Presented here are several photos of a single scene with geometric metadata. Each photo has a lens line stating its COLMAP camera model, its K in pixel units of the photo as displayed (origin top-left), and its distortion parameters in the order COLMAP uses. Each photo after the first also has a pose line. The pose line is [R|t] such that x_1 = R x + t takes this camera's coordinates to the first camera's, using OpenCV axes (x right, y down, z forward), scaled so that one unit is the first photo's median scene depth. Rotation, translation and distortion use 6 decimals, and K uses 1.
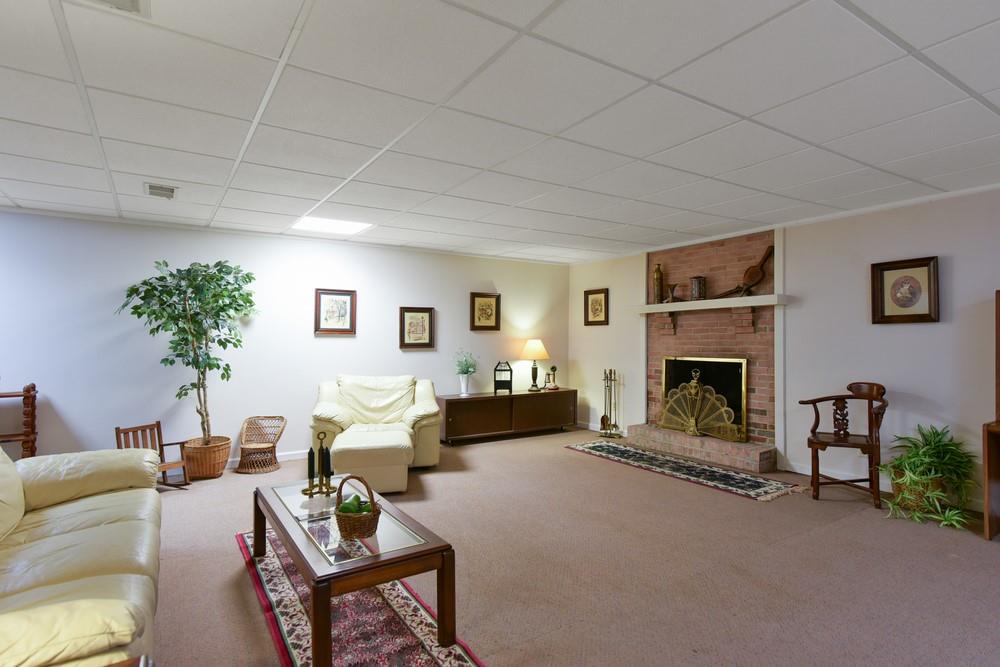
lens RADIAL K [[517.4, 0, 504.5], [0, 517.4, 333.5], [0, 0, 1]] dist [0.022207, 0.000427]
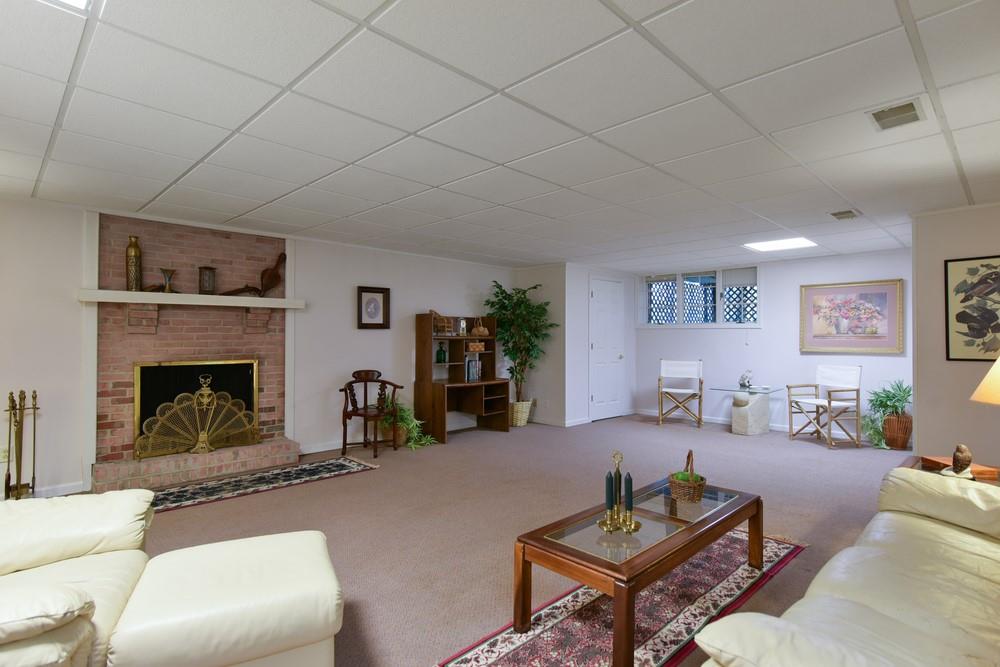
lens RADIAL K [[517.4, 0, 505.5], [0, 517.4, 334.3], [0, 0, 1]] dist [0.022207, 0.000427]
pose [[-0.204274, 0.004846, 0.978902, -0.596368], [-0.015426, 0.999848, -0.008169, 0.001642], [-0.978792, -0.016769, -0.204168, 0.713980]]
